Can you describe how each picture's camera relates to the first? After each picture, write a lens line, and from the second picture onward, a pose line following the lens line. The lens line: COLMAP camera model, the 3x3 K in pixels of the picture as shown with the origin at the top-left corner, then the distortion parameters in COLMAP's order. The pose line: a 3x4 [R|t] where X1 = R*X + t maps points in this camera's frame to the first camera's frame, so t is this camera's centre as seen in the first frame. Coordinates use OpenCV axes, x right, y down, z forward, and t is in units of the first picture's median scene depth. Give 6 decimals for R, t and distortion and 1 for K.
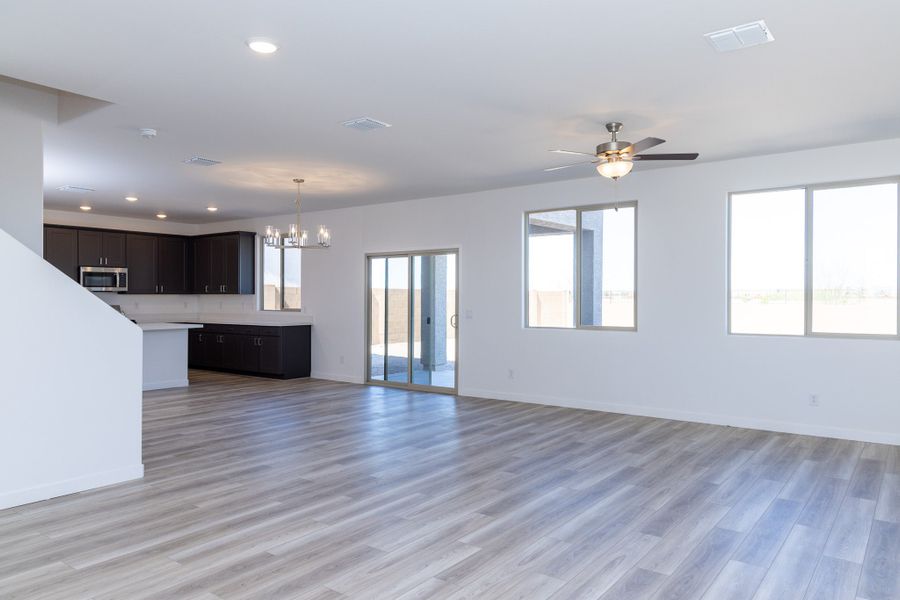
lens RADIAL K [[626.2, 0, 457.9], [0, 626.2, 295.1], [0, 0, 1]] dist [0.033123, -0.004033]
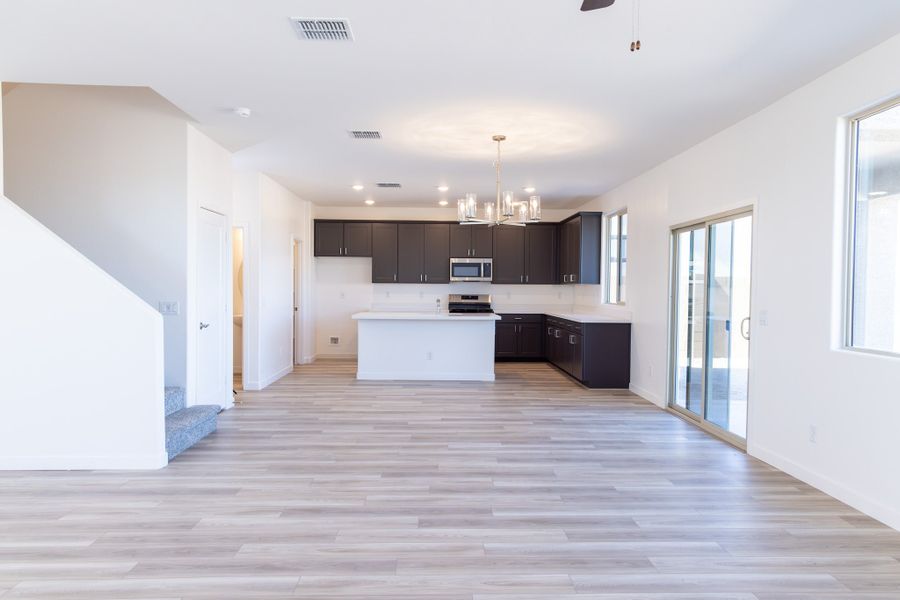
lens RADIAL K [[626.2, 0, 458.4], [0, 626.2, 300.3], [0, 0, 1]] dist [0.033123, -0.004033]
pose [[0.626274, 0.021323, -0.779311, 0.264879], [-0.005633, 0.999724, 0.022827, 0.002471], [0.779583, -0.009906, 0.626221, 0.373069]]
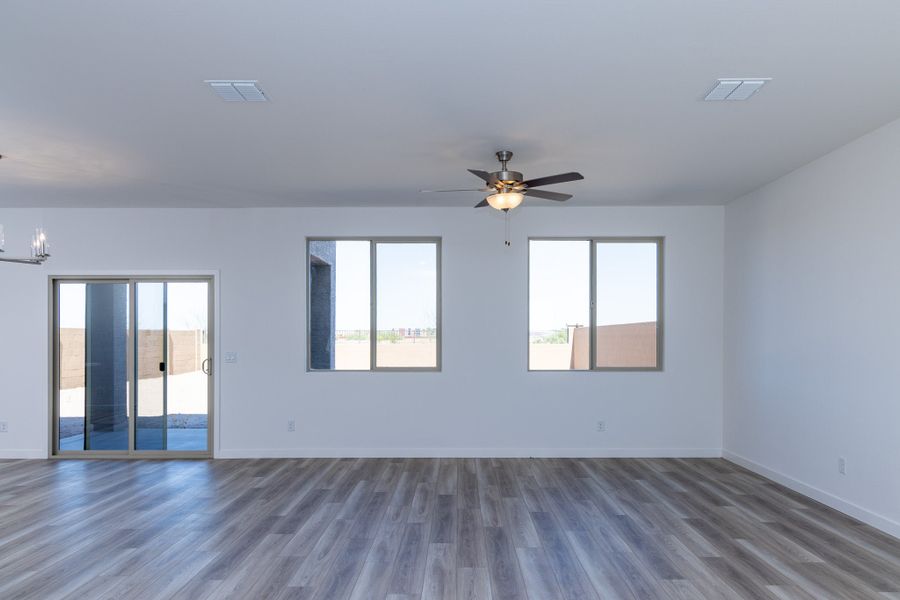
lens RADIAL K [[626.2, 0, 450.6], [0, 626.2, 338.2], [0, 0, 1]] dist [0.033123, -0.004033]
pose [[0.810544, -0.002192, 0.585674, -0.204162], [-0.000436, 0.999990, 0.004346, 0.001355], [-0.585678, -0.003778, 0.810535, 0.155113]]
